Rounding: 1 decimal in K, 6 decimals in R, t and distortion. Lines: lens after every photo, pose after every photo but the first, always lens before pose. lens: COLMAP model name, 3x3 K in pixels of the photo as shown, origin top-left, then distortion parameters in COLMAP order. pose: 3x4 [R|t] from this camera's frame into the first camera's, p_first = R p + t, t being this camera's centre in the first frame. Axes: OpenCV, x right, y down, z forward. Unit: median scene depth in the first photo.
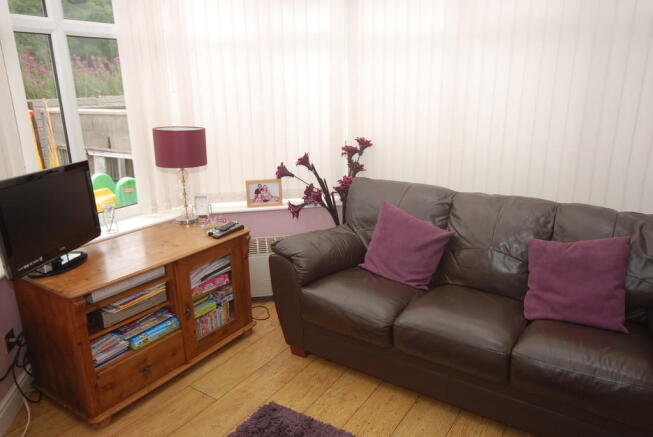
lens RADIAL K [[465.0, 0, 330.4], [0, 465.0, 216.9], [0, 0, 1]] dist [-0.024829, 0.007190]
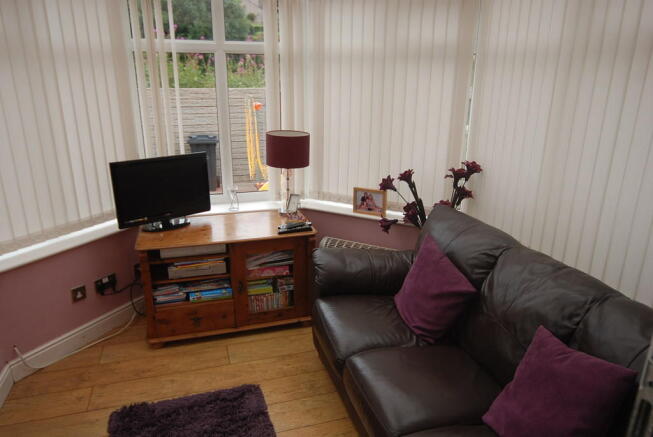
lens RADIAL K [[465.0, 0, 330.9], [0, 465.0, 222.6], [0, 0, 1]] dist [-0.024829, 0.007190]
pose [[0.770575, 0.213134, -0.600656, 0.512802], [-0.191640, 0.976299, 0.100573, -0.114160], [0.607855, 0.037610, 0.793157, 0.165155]]
